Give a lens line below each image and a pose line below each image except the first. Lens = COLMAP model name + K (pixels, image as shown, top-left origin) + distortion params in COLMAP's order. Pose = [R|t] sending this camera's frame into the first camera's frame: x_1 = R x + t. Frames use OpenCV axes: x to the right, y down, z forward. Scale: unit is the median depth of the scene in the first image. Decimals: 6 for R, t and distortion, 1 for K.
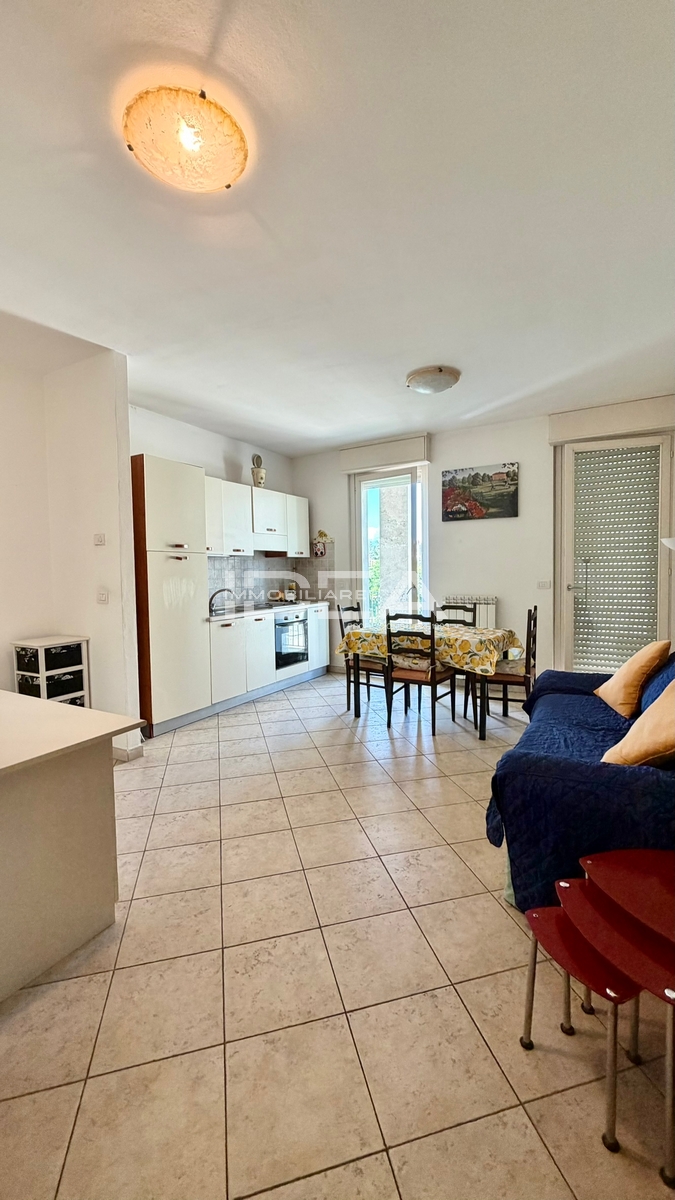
lens RADIAL K [[478.2, 0, 339.6], [0, 478.2, 596.4], [0, 0, 1]] dist [0.001476, 0.000480]
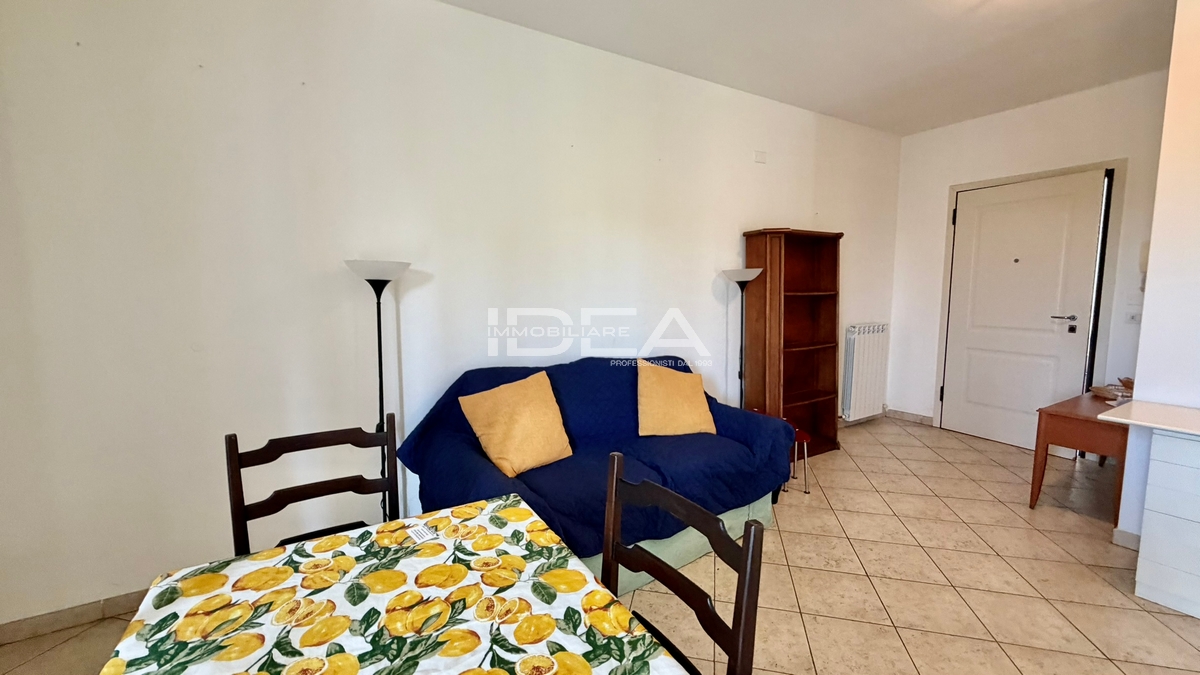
lens RADIAL K [[478.2, 0, 595.7], [0, 478.2, 338.9], [0, 0, 1]] dist [0.001476, 0.000480]
pose [[-0.878319, -0.029280, 0.477178, 0.065677], [0.043151, 0.989193, 0.140124, -0.072916], [-0.476124, 0.143664, -0.867564, 1.152406]]
